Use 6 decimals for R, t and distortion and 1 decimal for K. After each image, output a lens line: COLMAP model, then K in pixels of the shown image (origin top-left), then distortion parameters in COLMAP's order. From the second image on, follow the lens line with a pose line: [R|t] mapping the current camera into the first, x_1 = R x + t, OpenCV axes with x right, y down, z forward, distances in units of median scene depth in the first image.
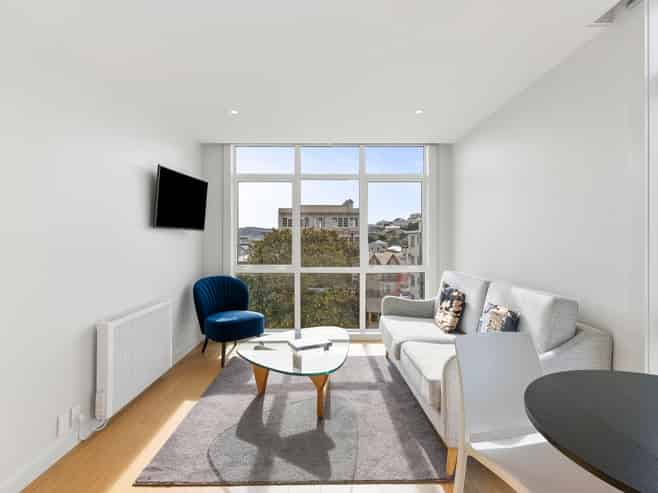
lens RADIAL K [[357.1, 0, 328.0], [0, 357.1, 240.1], [0, 0, 1]] dist [-0.003392, 0.001414]
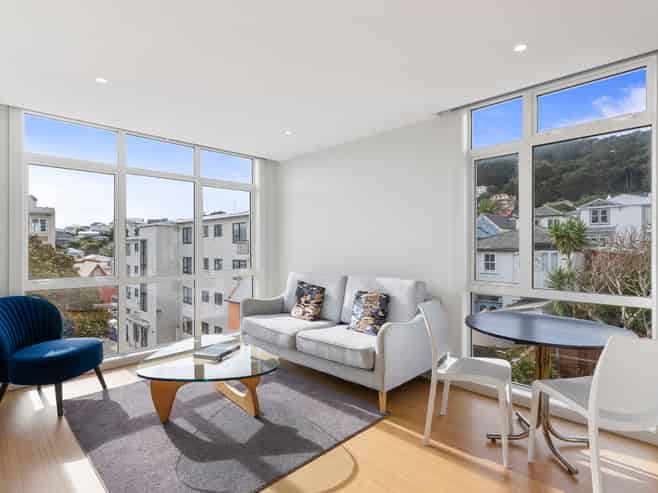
lens RADIAL K [[357.1, 0, 326.8], [0, 357.1, 247.2], [0, 0, 1]] dist [-0.003392, 0.001414]
pose [[0.711553, -0.000502, 0.702633, -0.404082], [0.001866, 0.999998, -0.001175, 0.008064], [-0.702630, 0.002147, 0.711552, 0.084250]]
